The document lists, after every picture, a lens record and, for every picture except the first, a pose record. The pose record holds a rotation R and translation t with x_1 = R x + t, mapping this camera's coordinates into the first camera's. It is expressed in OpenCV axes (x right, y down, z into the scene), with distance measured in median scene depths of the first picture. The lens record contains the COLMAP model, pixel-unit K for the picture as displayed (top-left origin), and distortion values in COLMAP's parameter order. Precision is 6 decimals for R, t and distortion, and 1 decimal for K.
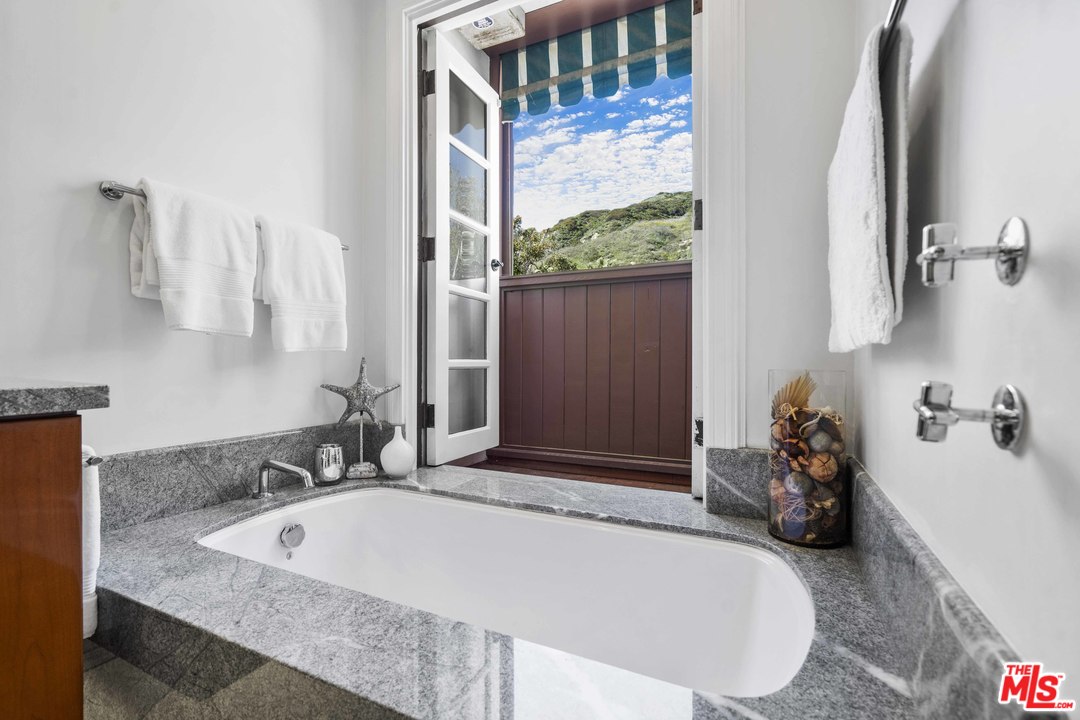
lens RADIAL K [[490.3, 0, 531.9], [0, 490.3, 364.2], [0, 0, 1]] dist [-0.001848, -0.000012]
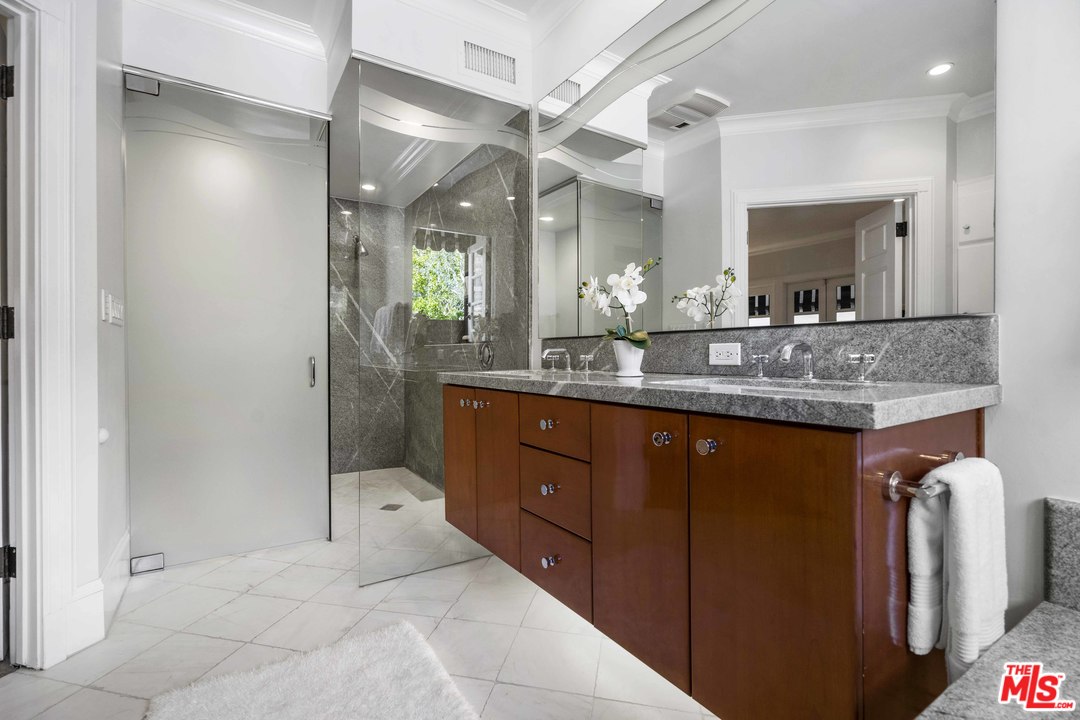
lens RADIAL K [[490.3, 0, 531.9], [0, 490.3, 364.2], [0, 0, 1]] dist [-0.001848, -0.000012]
pose [[-0.509196, 0.009345, -0.860600, 0.094338], [-0.006782, 0.999866, 0.014870, -0.017307], [0.860624, 0.013408, -0.509064, 0.452873]]
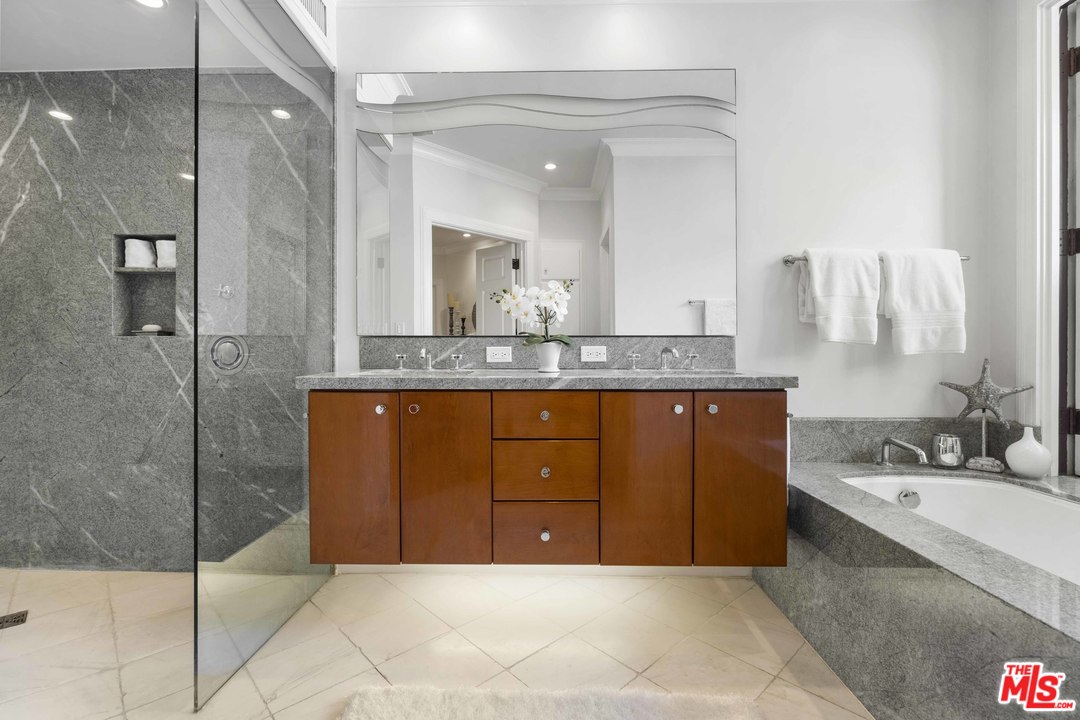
lens RADIAL K [[499.4, 0, 542.9], [0, 499.4, 354.9], [0, 0, 1]] dist [-0.000086, 0.000807]
pose [[0.440484, -0.002243, -0.897758, 0.243050], [-0.003213, 0.999987, -0.004075, -0.016426], [0.897755, 0.004679, 0.440471, -0.403007]]
